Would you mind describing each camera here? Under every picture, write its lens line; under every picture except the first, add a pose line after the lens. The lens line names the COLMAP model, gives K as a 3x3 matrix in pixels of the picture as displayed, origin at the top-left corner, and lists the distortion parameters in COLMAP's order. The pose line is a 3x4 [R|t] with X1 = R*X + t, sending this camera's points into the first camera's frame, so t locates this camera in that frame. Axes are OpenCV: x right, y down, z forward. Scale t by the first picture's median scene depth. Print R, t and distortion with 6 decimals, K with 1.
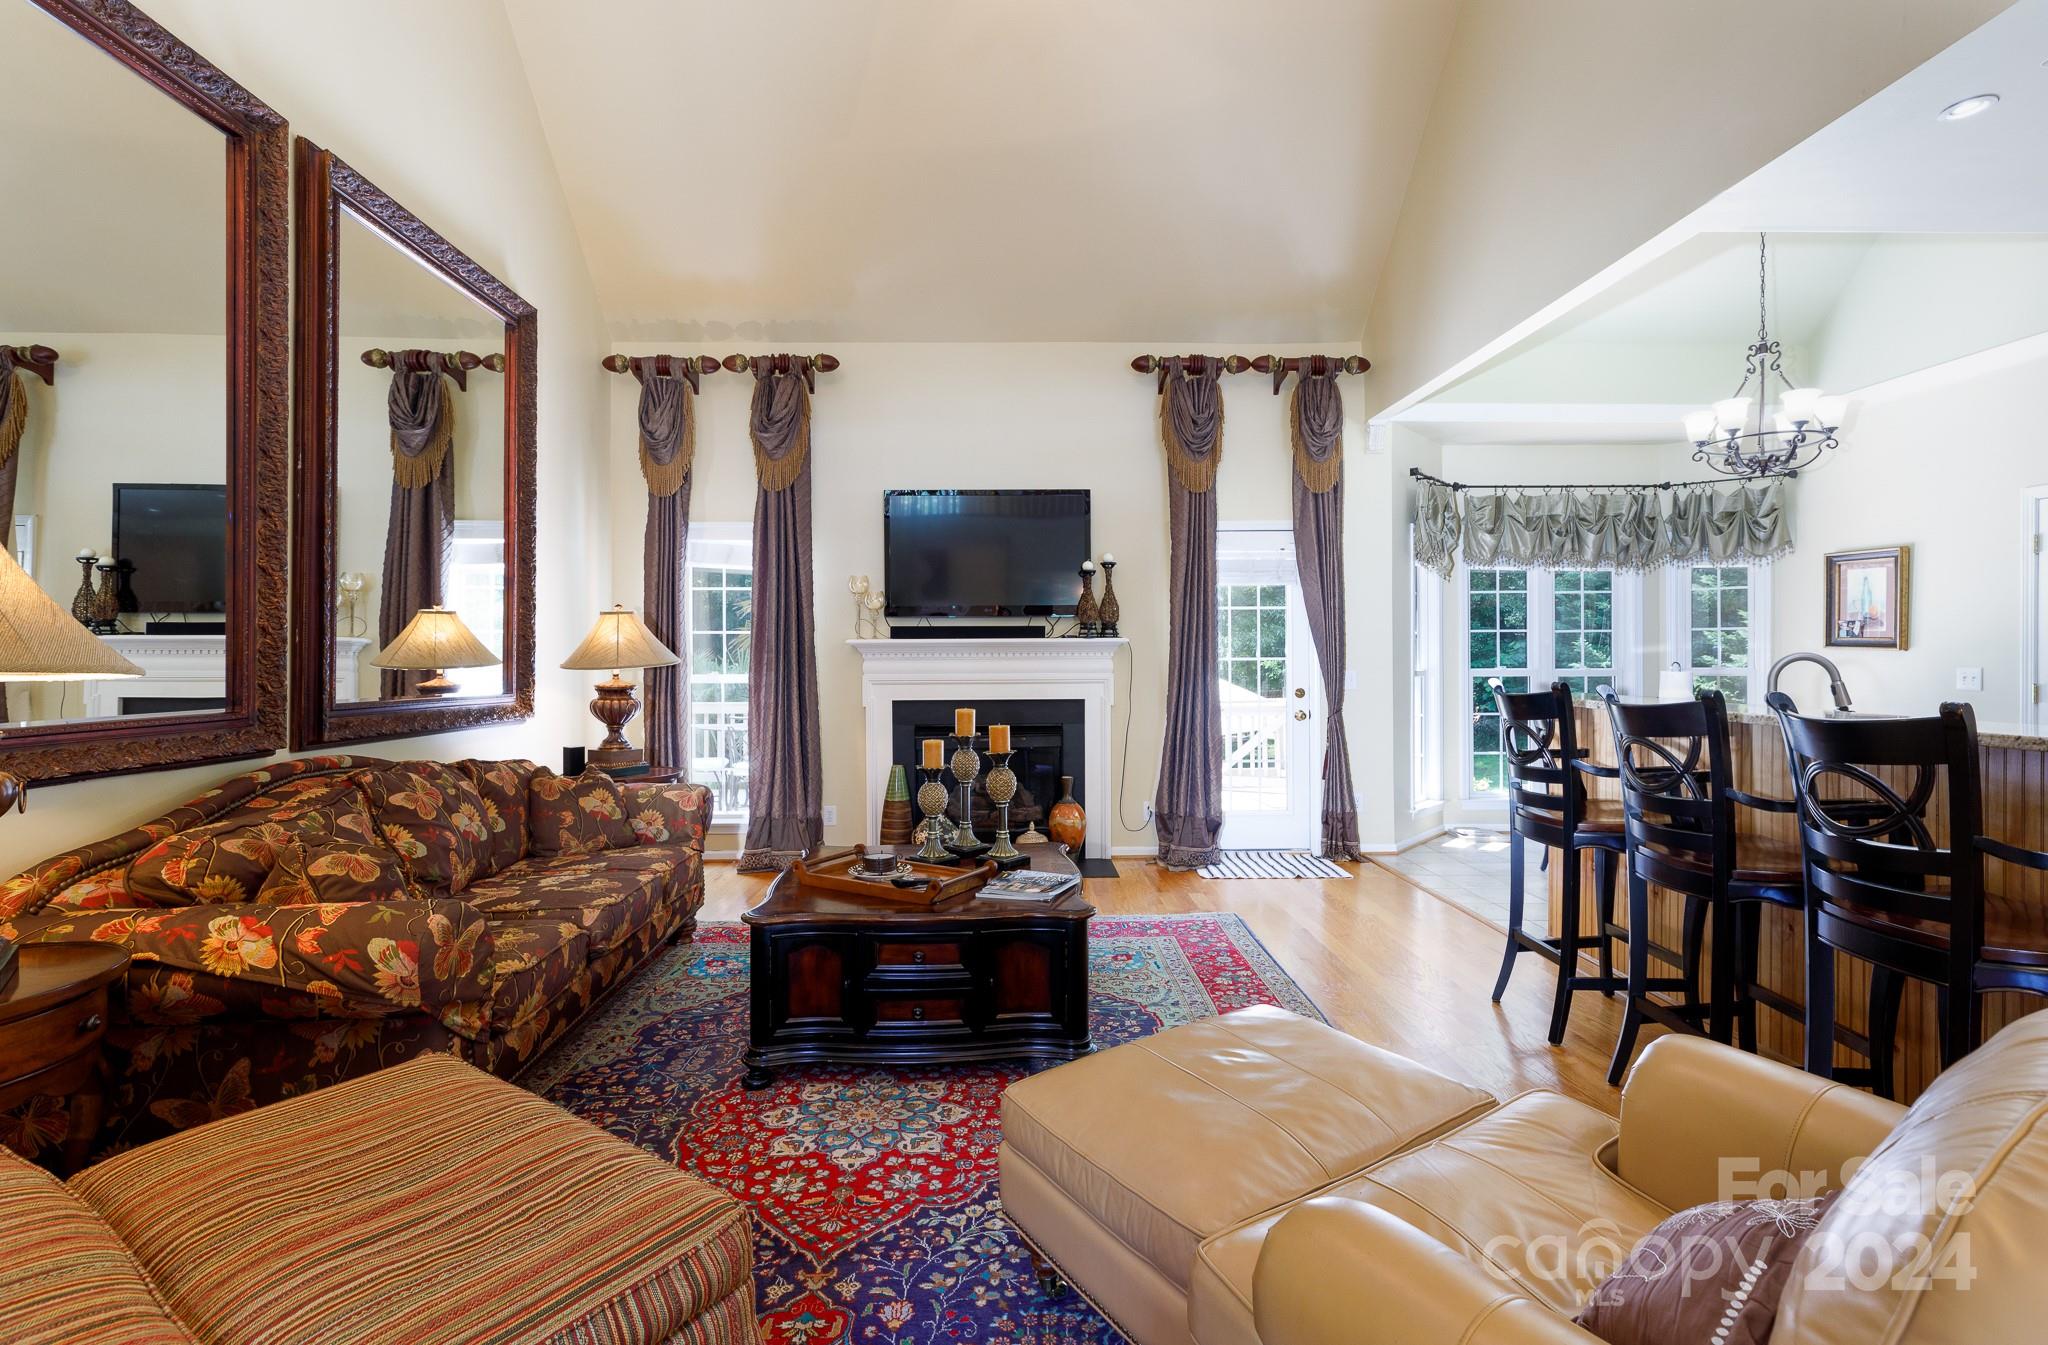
lens RADIAL K [[918.7, 0, 1008.6], [0, 918.7, 660.5], [0, 0, 1]] dist [0.004613, -0.000618]
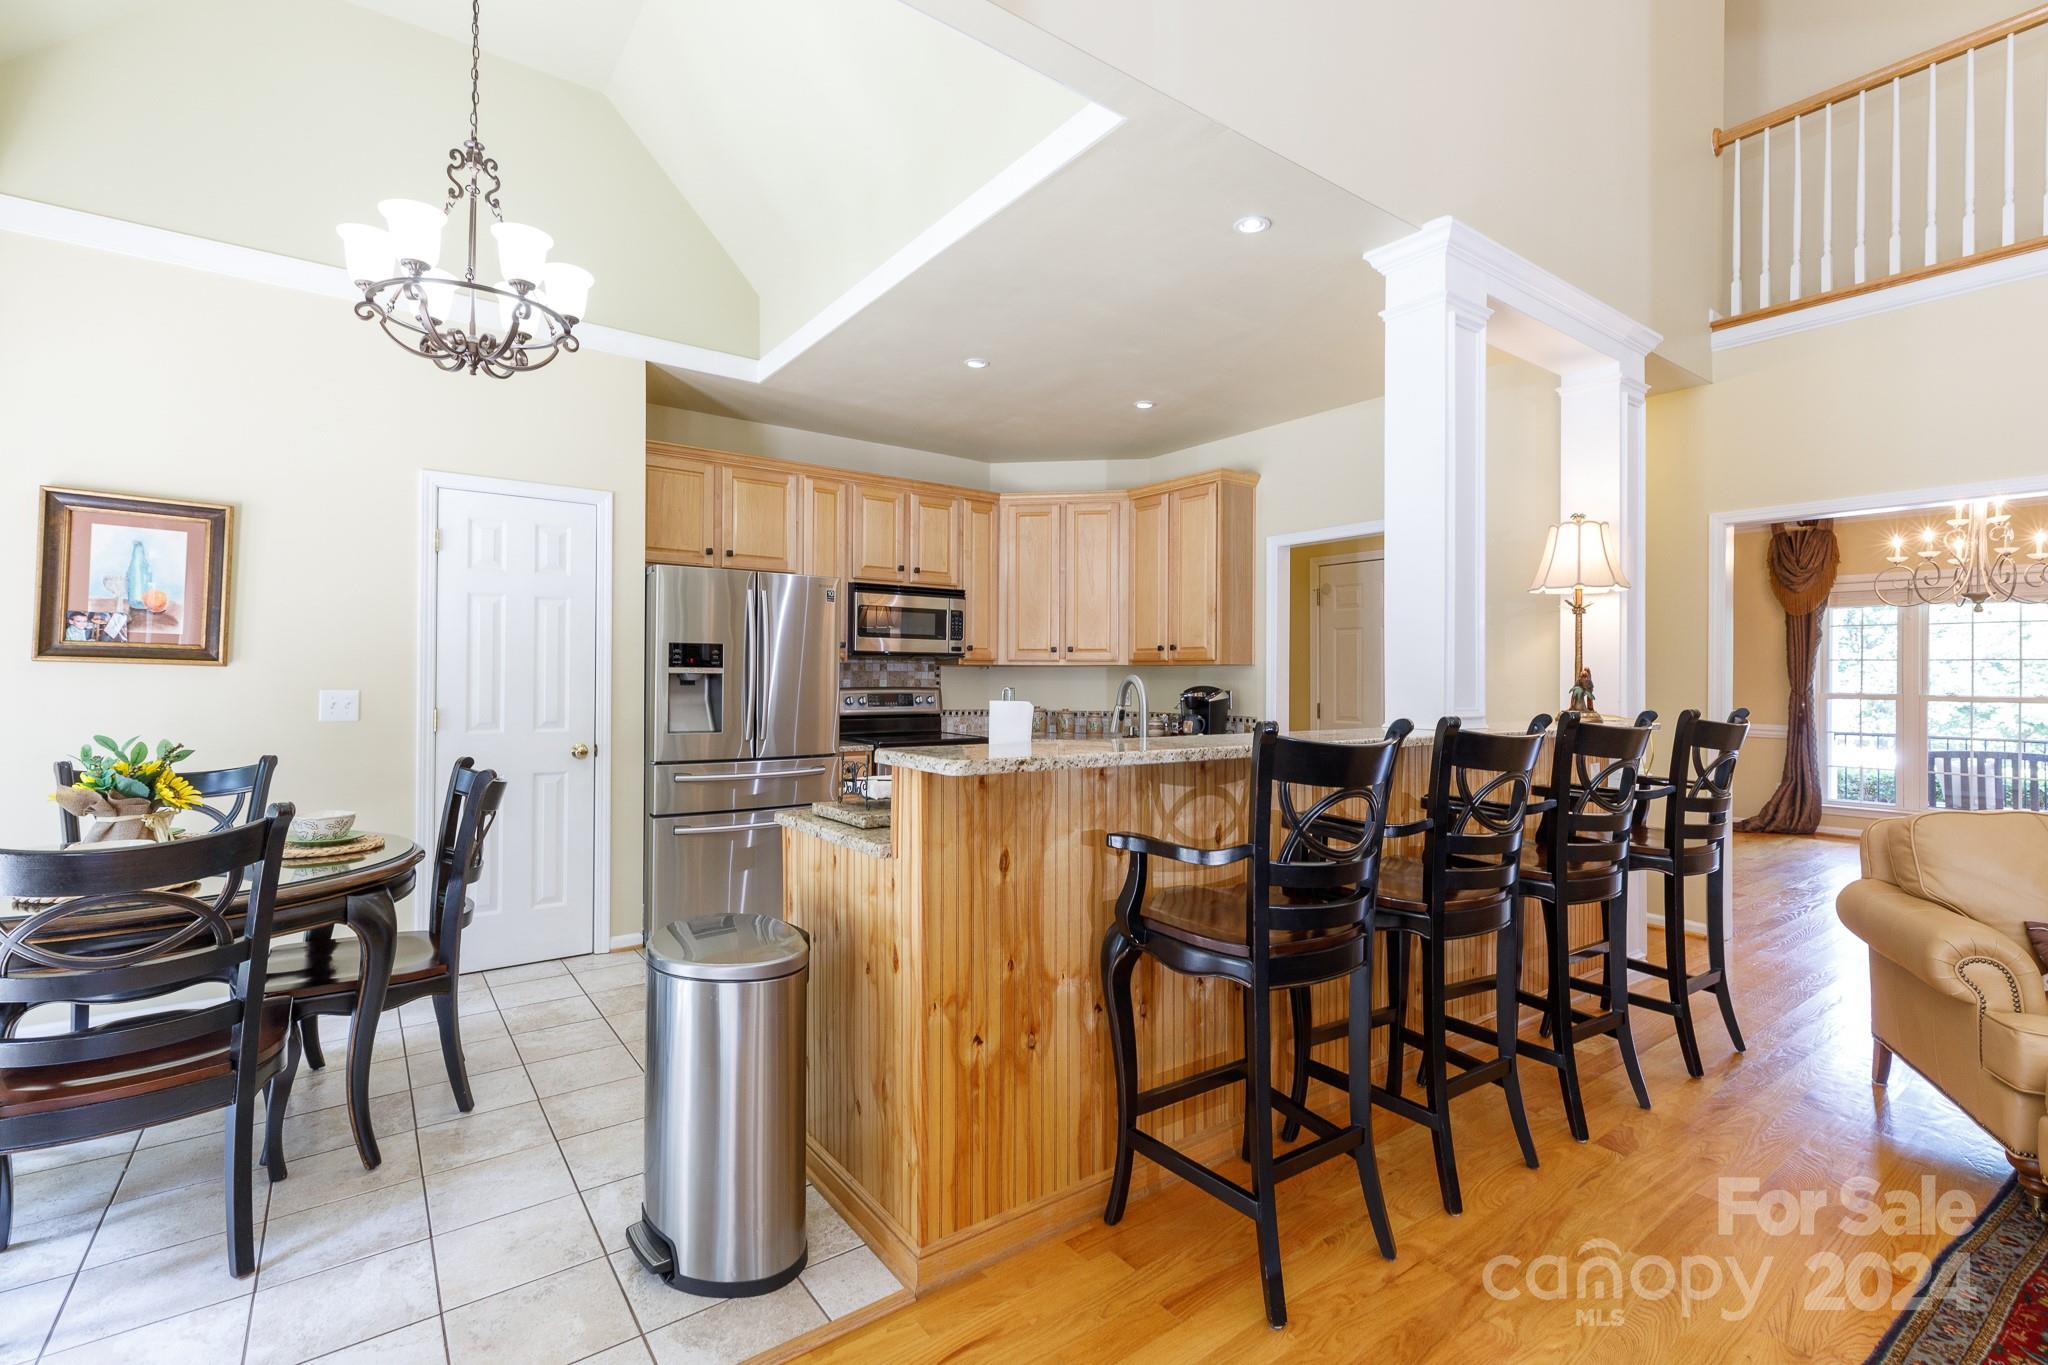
lens RADIAL K [[918.7, 0, 1025.8], [0, 918.7, 671.0], [0, 0, 1]] dist [0.004613, -0.000618]
pose [[-0.585114, 0.003114, 0.810945, 0.108119], [0.000842, 0.999994, -0.003232, -0.004378], [-0.810951, -0.001208, -0.585113, 0.878834]]
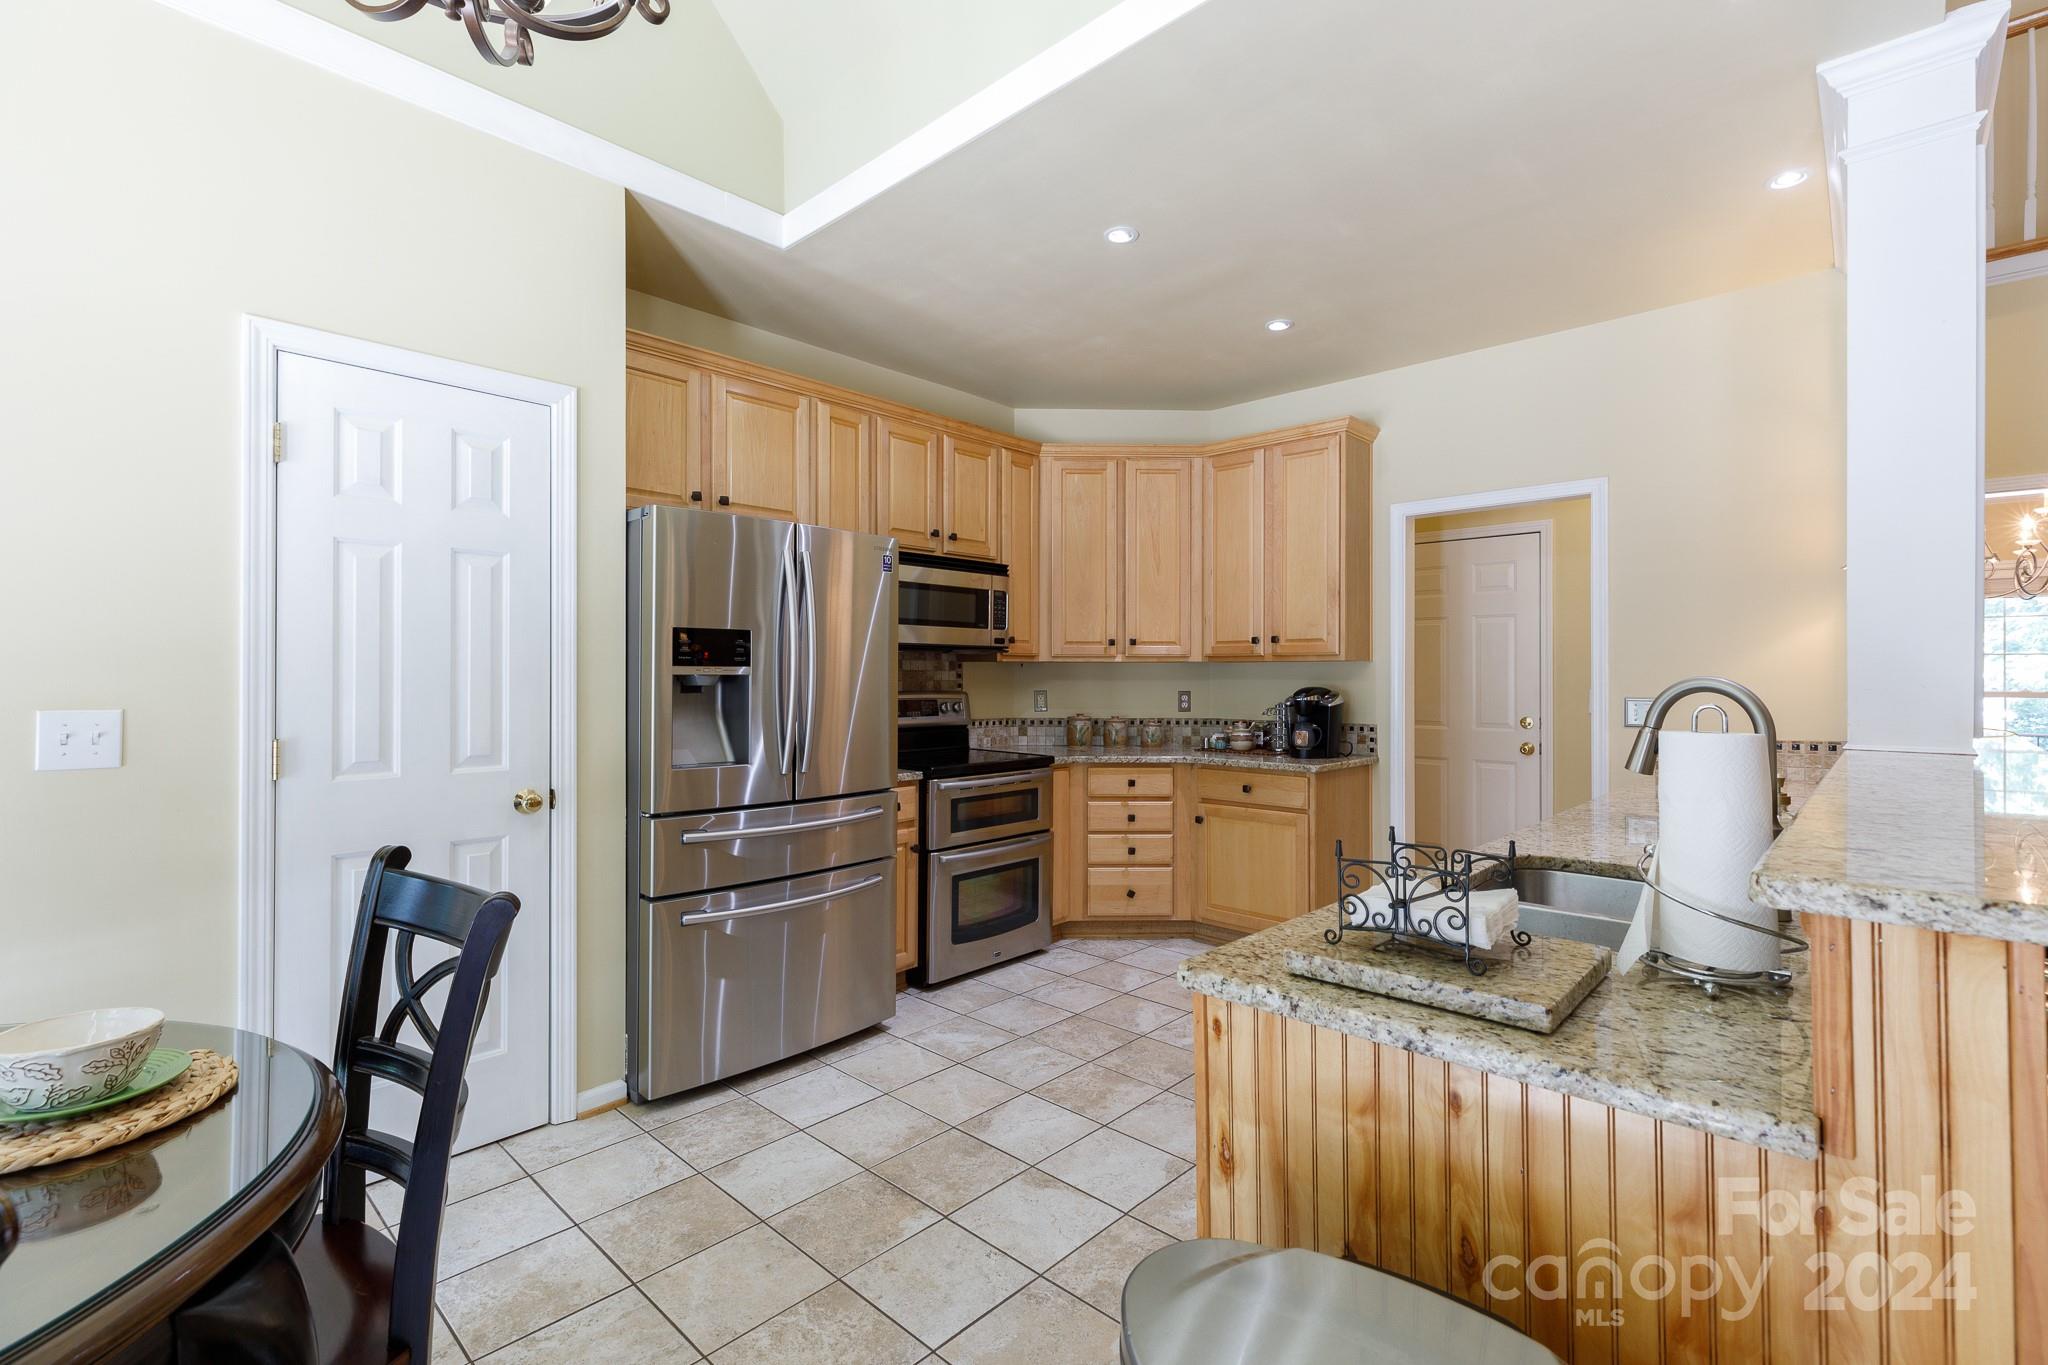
lens RADIAL K [[918.7, 0, 1028.4], [0, 918.7, 671.2], [0, 0, 1]] dist [0.004613, -0.000618]
pose [[-0.723239, 0.002398, 0.690594, 0.424830], [0.004327, 0.999990, 0.001059, -0.006995], [-0.690584, 0.003755, -0.723242, 0.896013]]
